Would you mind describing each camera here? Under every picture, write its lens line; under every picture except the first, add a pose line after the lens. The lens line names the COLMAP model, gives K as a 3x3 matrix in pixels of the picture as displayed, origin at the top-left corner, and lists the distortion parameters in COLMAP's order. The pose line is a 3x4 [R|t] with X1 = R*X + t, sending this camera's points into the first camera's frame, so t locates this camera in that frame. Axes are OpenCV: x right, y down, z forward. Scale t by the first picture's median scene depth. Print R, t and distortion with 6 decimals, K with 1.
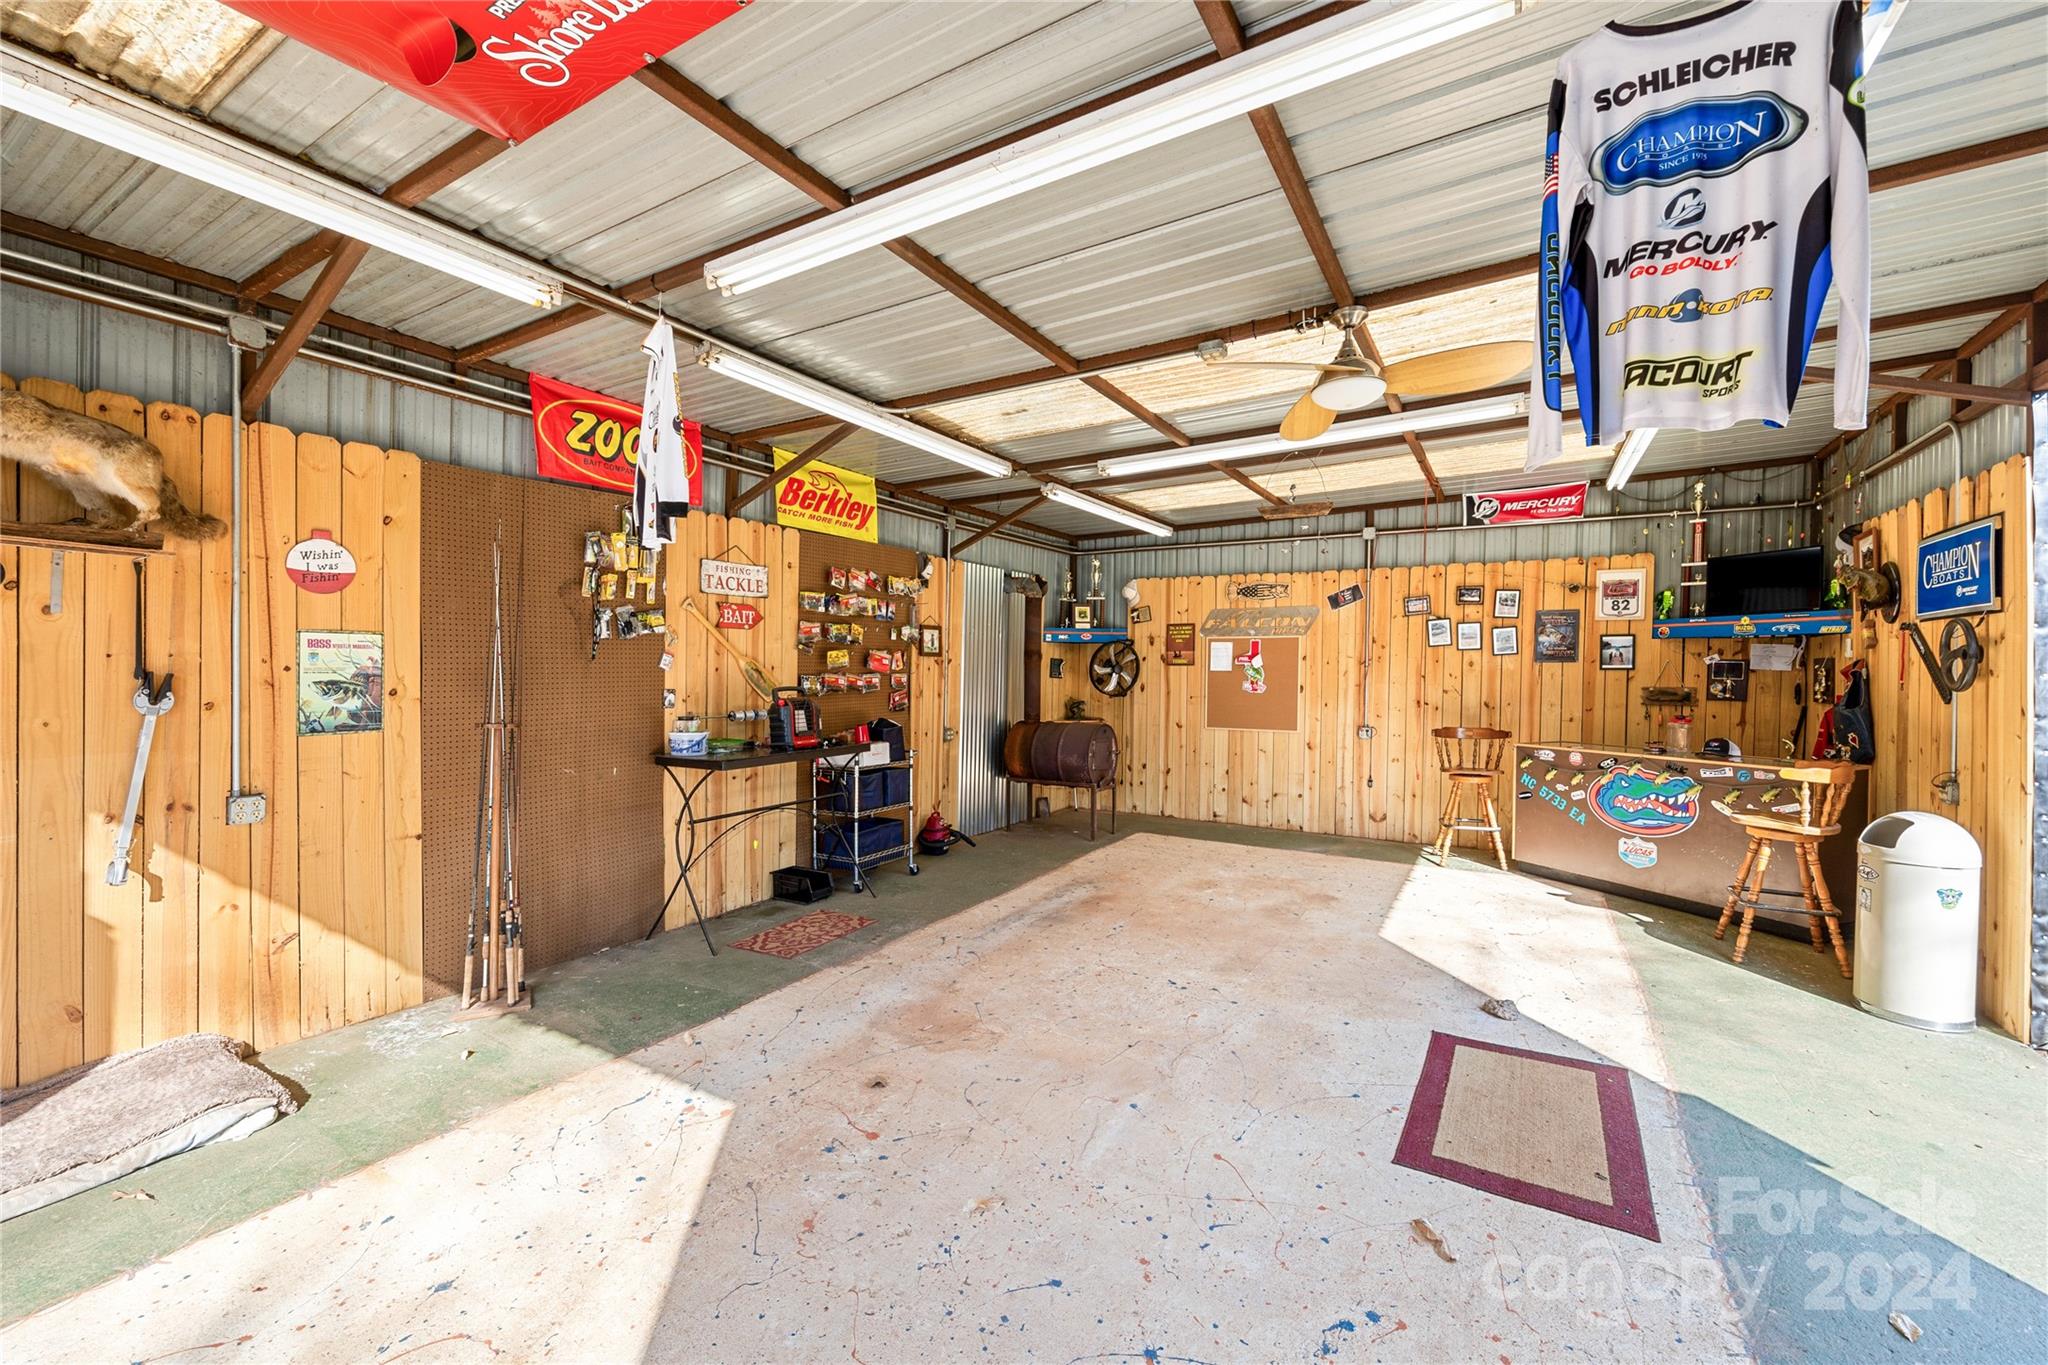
lens RADIAL K [[838.5, 0, 1029.2], [0, 838.5, 690.3], [0, 0, 1]] dist [-0.002485, -0.000579]
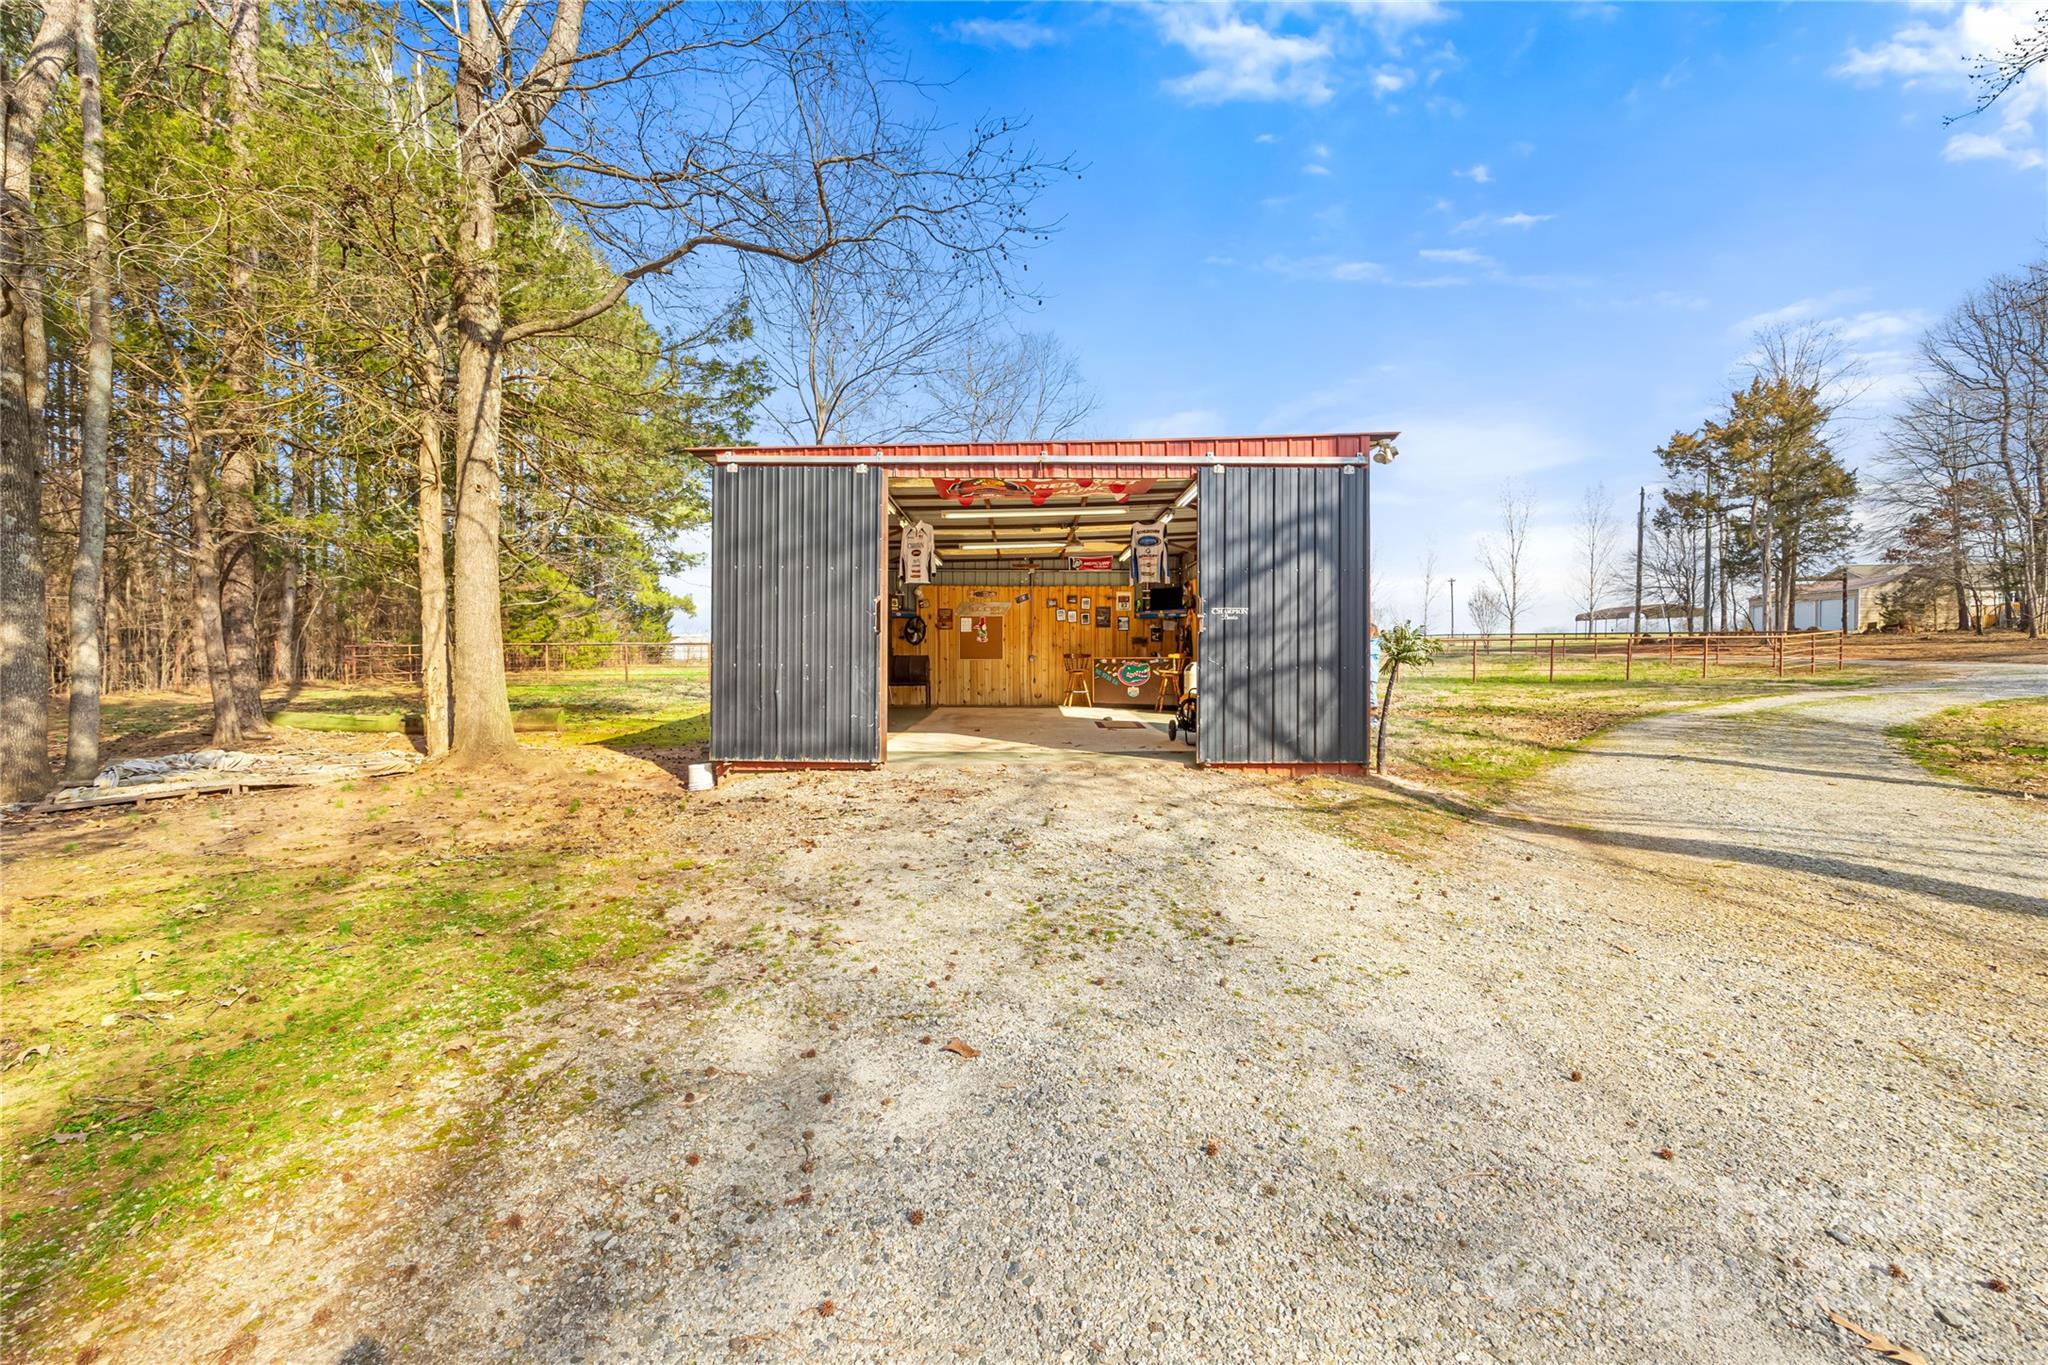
lens RADIAL K [[838.5, 0, 1021.7], [0, 838.5, 672.3], [0, 0, 1]] dist [-0.002485, -0.000579]
pose [[0.863508, -0.014937, 0.504114, -0.845397], [0.018232, 0.999833, -0.001603, 0.100437], [-0.504005, 0.010575, 0.863636, -1.038170]]
